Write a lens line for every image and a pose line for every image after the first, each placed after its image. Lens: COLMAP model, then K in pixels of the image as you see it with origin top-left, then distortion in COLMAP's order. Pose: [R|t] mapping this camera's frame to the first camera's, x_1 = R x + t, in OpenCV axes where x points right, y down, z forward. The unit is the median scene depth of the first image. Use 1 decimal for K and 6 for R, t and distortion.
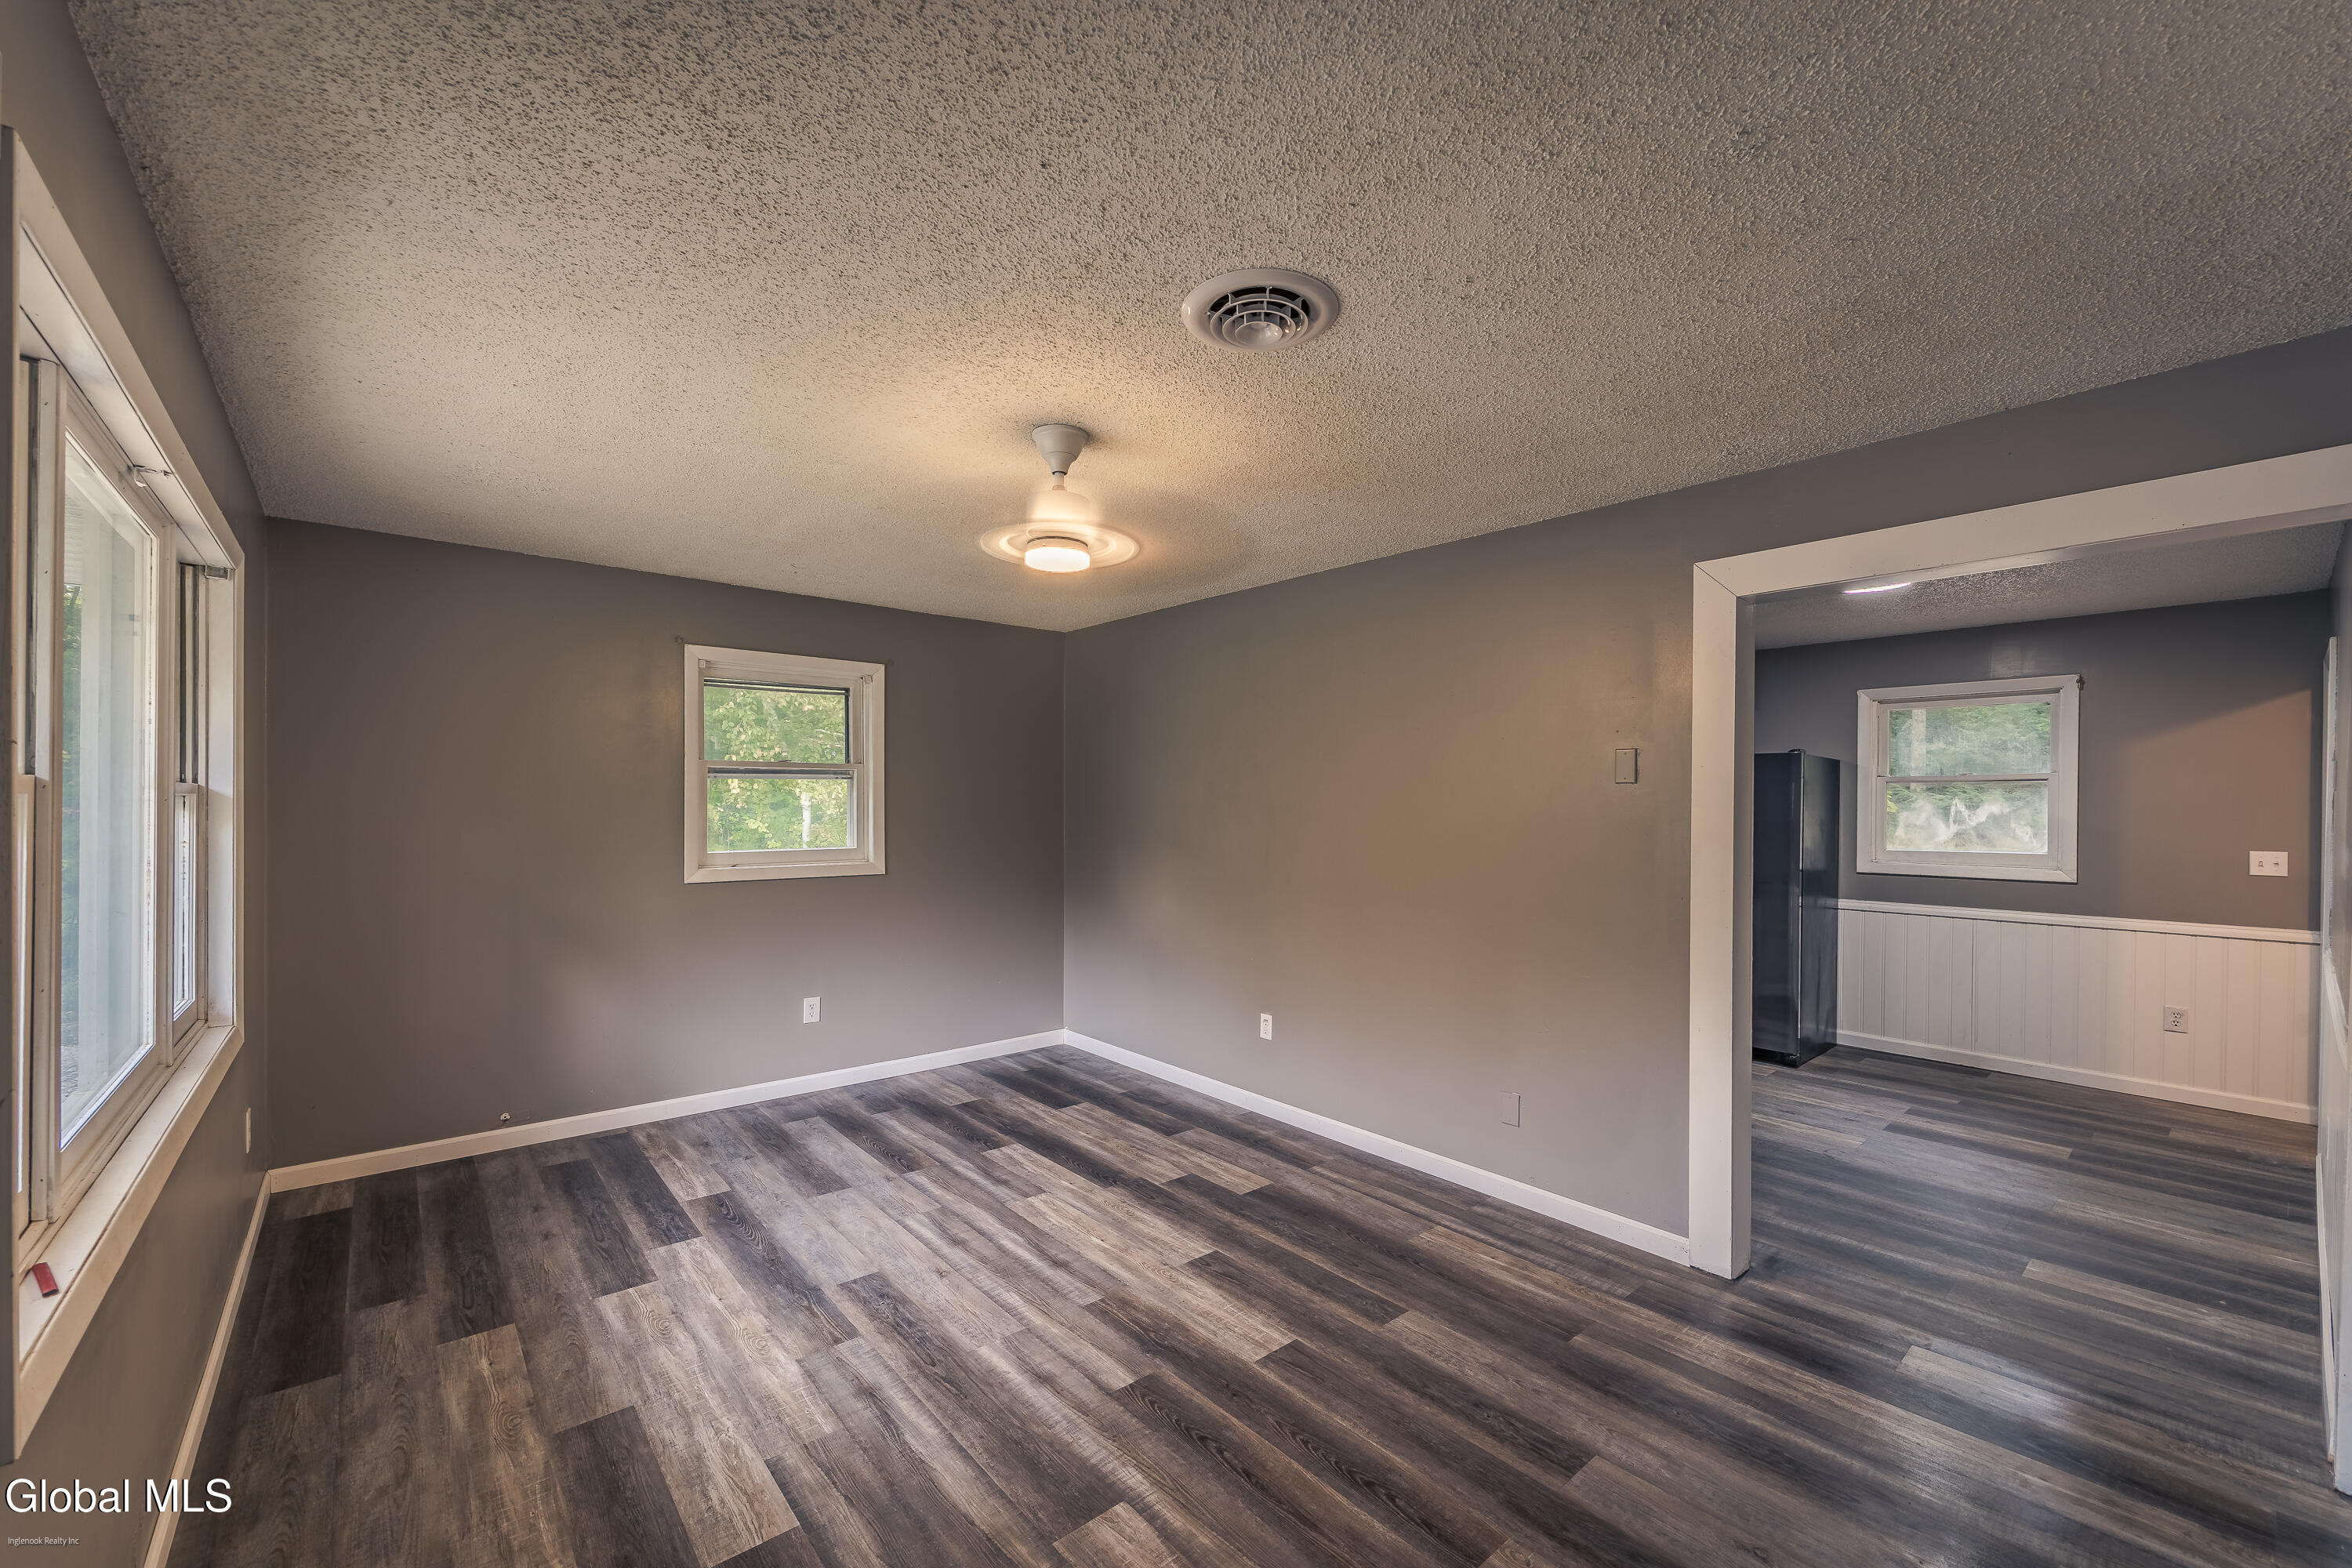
lens RADIAL K [[935.5, 0, 1167.5], [0, 935.5, 808.2], [0, 0, 1]] dist [-0.000286, 0.000388]
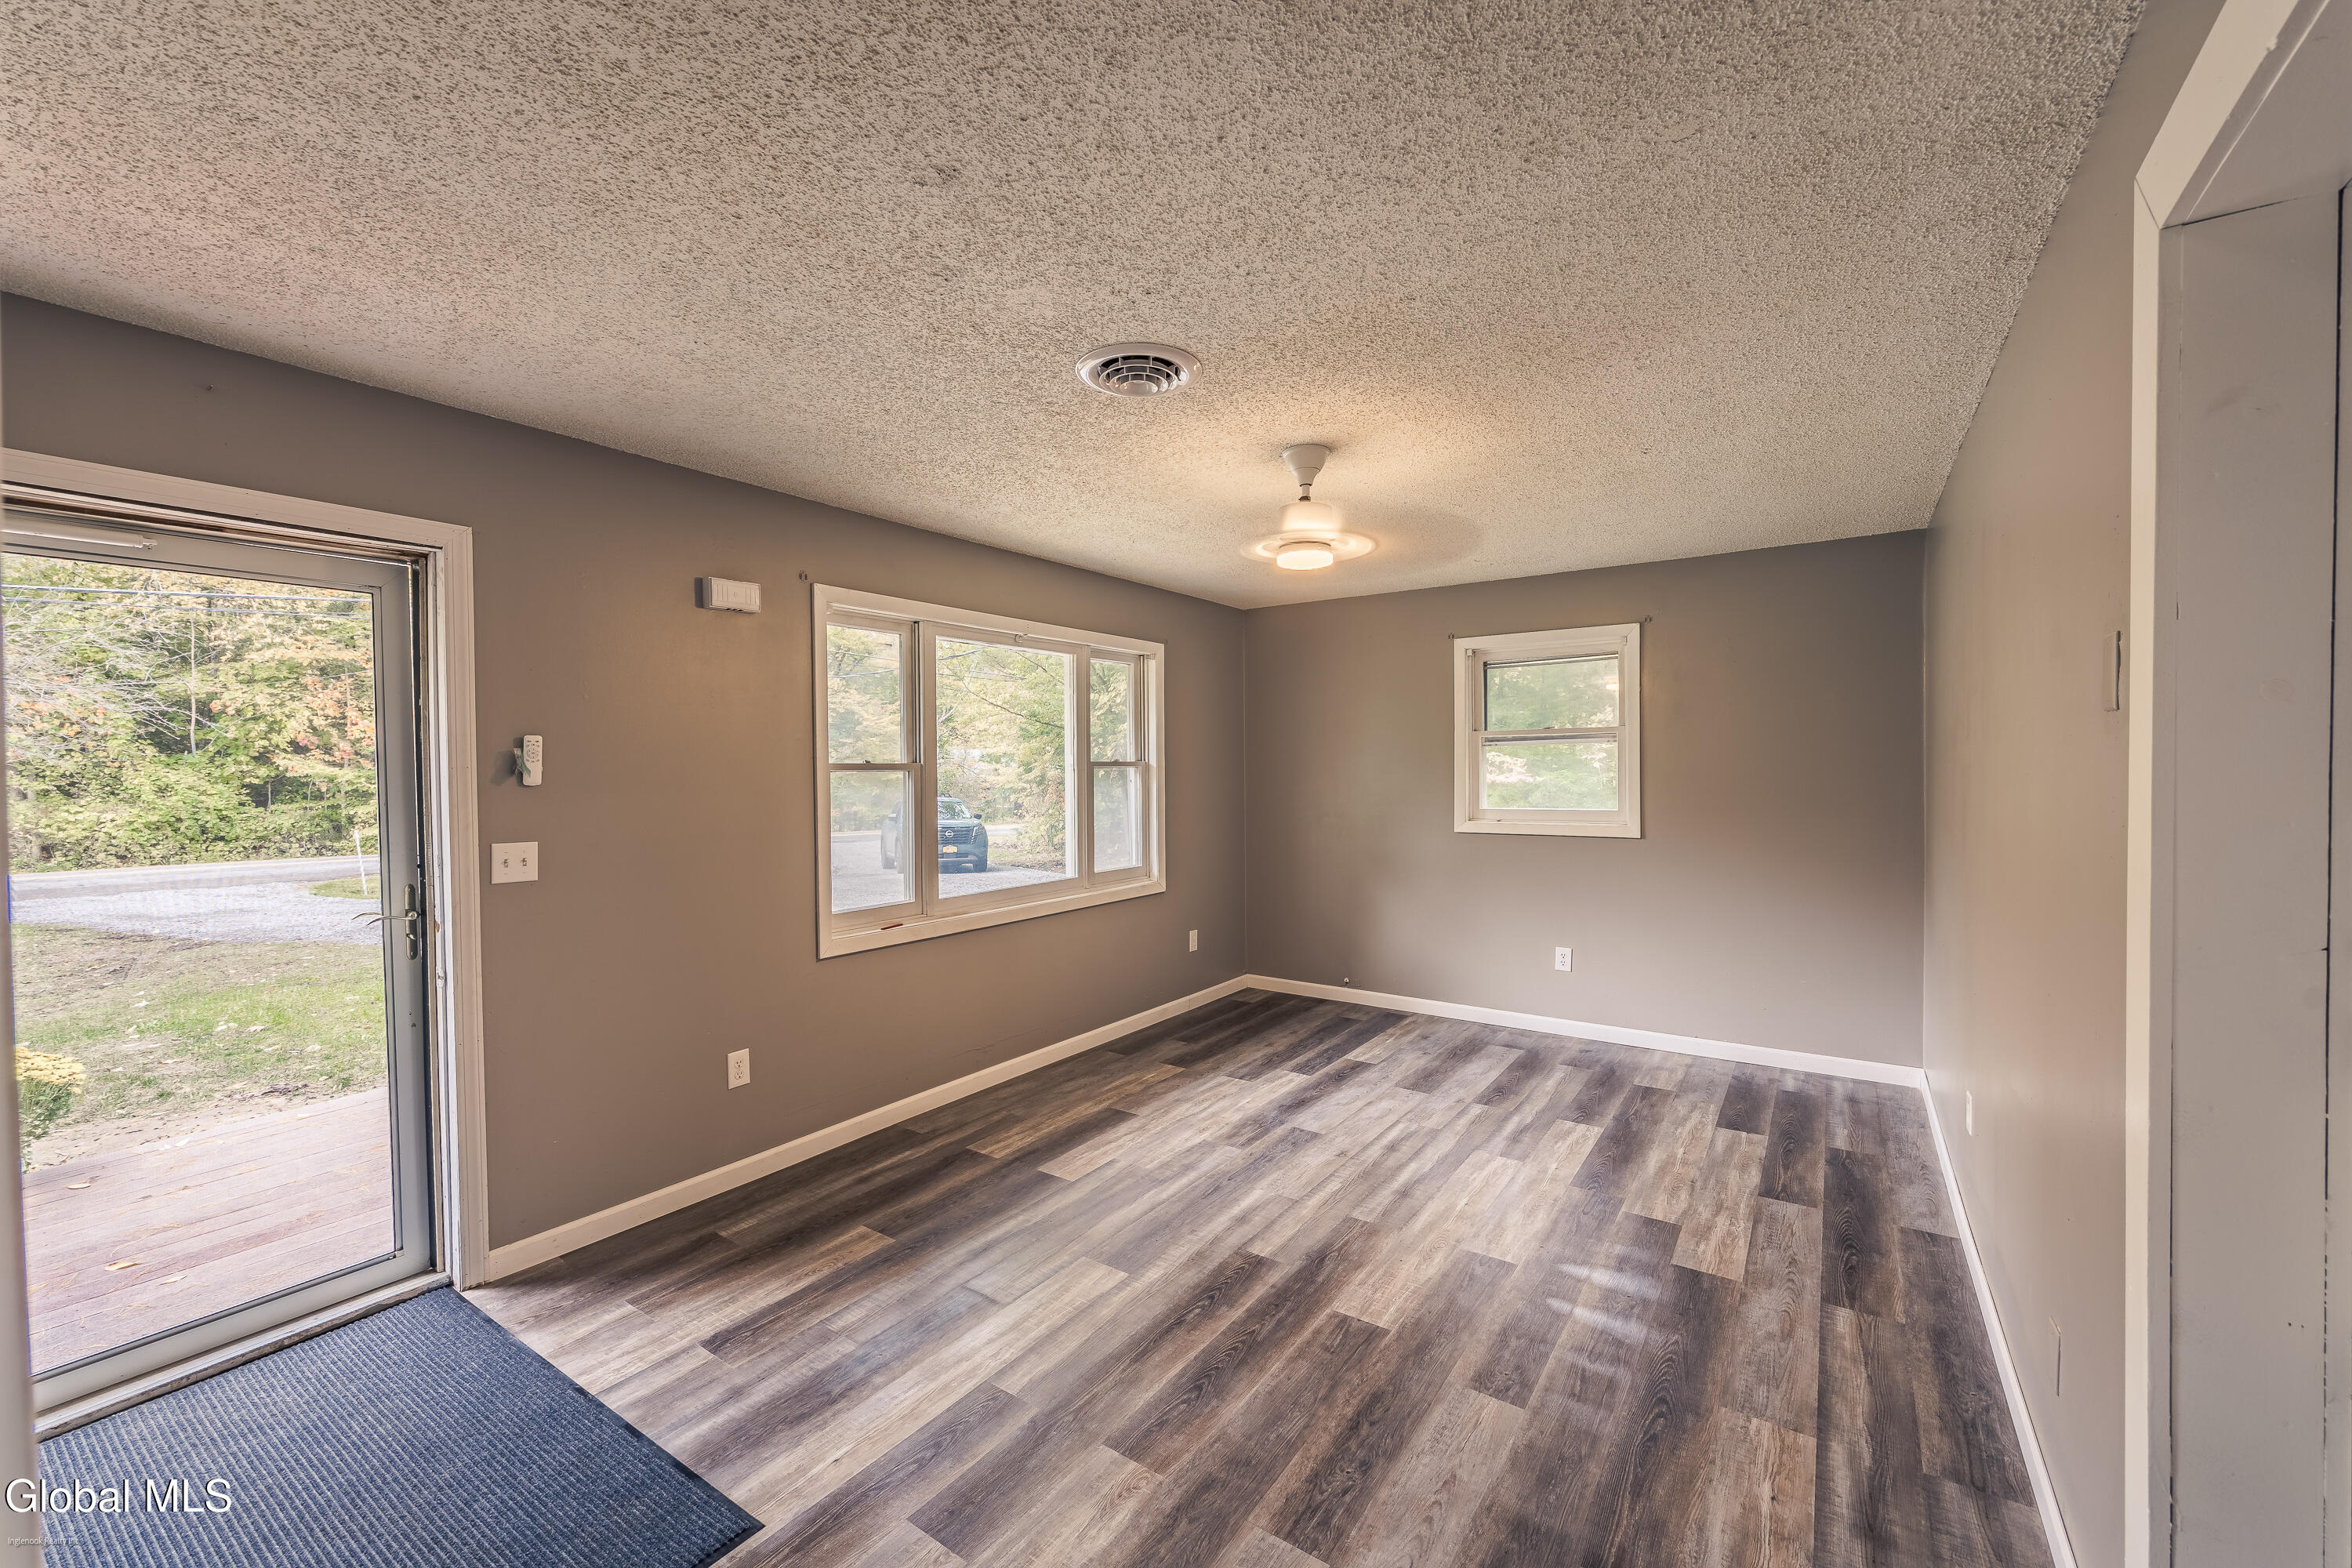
lens RADIAL K [[935.5, 0, 1178.5], [0, 935.5, 776.5], [0, 0, 1]] dist [-0.000286, 0.000388]
pose [[0.255123, 0.000450, -0.966908, 0.779214], [0.005450, 0.999983, 0.001903, 0.003027], [0.966893, -0.005755, 0.255117, 0.432199]]
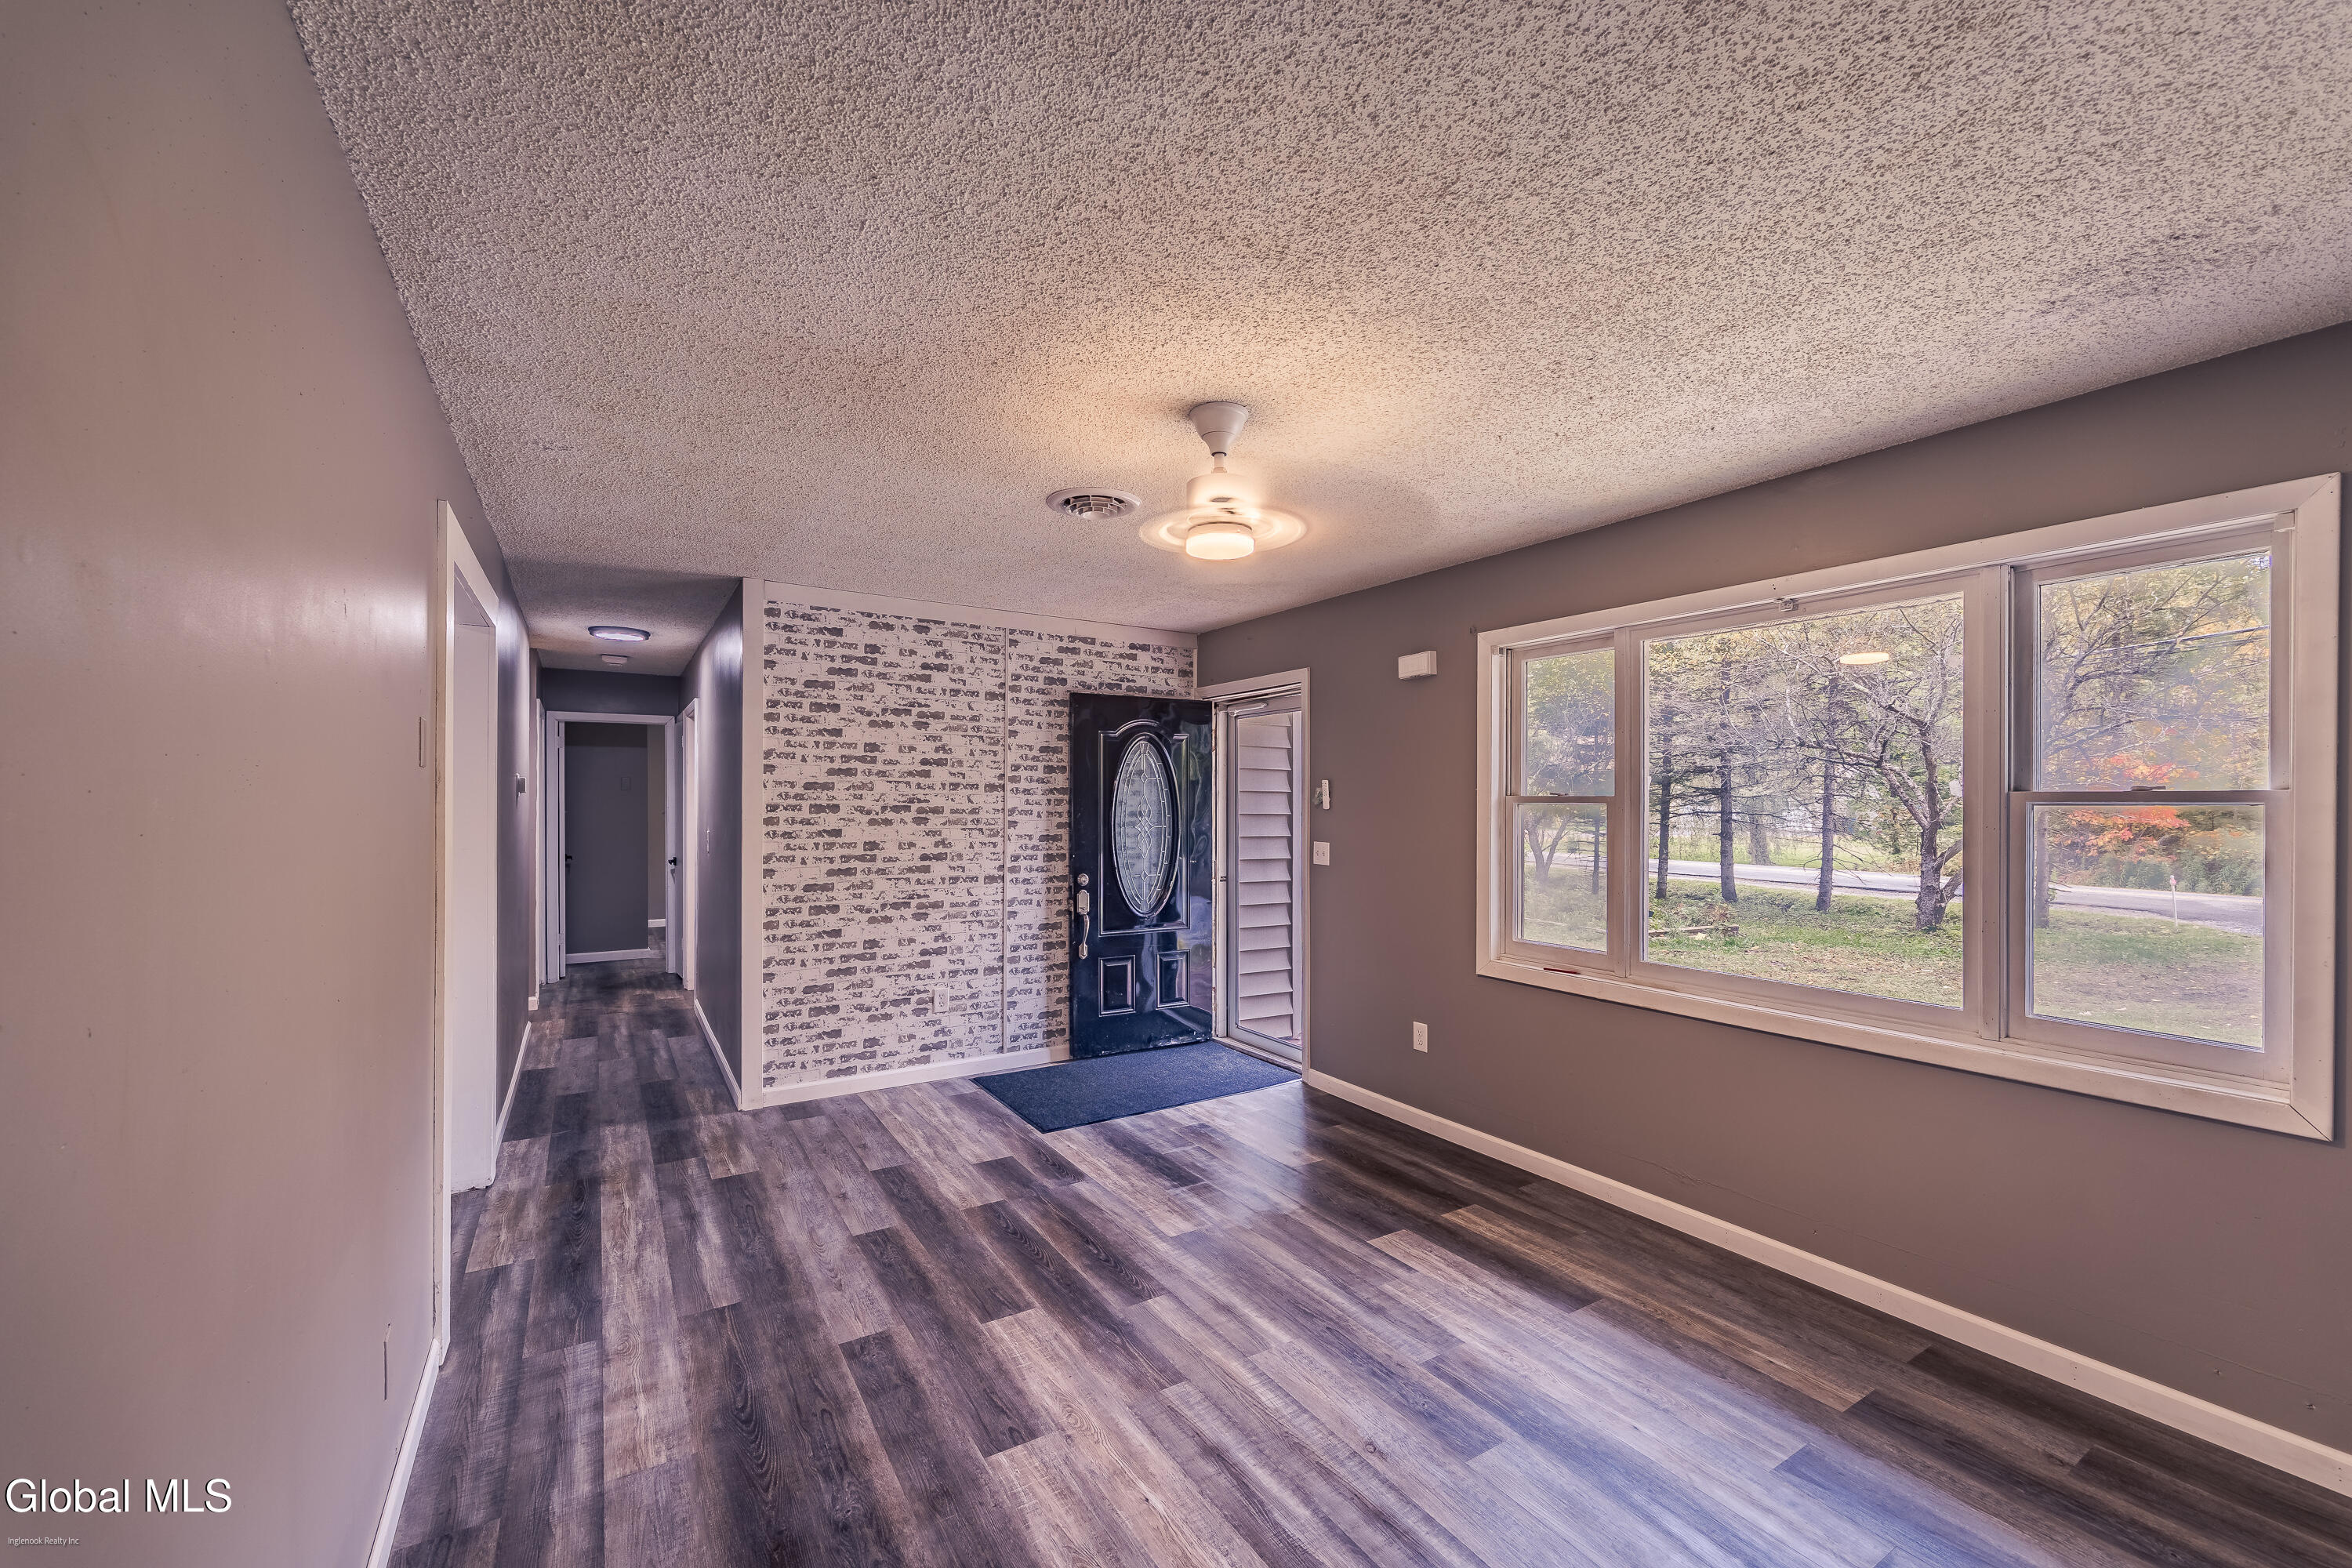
lens RADIAL K [[935.5, 0, 1164.9], [0, 935.5, 794.3], [0, 0, 1]] dist [-0.000286, 0.000388]
pose [[-0.988067, -0.007233, 0.153856, -0.167048], [-0.007563, 0.999970, -0.001564, -0.009502], [-0.153840, -0.002709, -0.988092, 1.547925]]
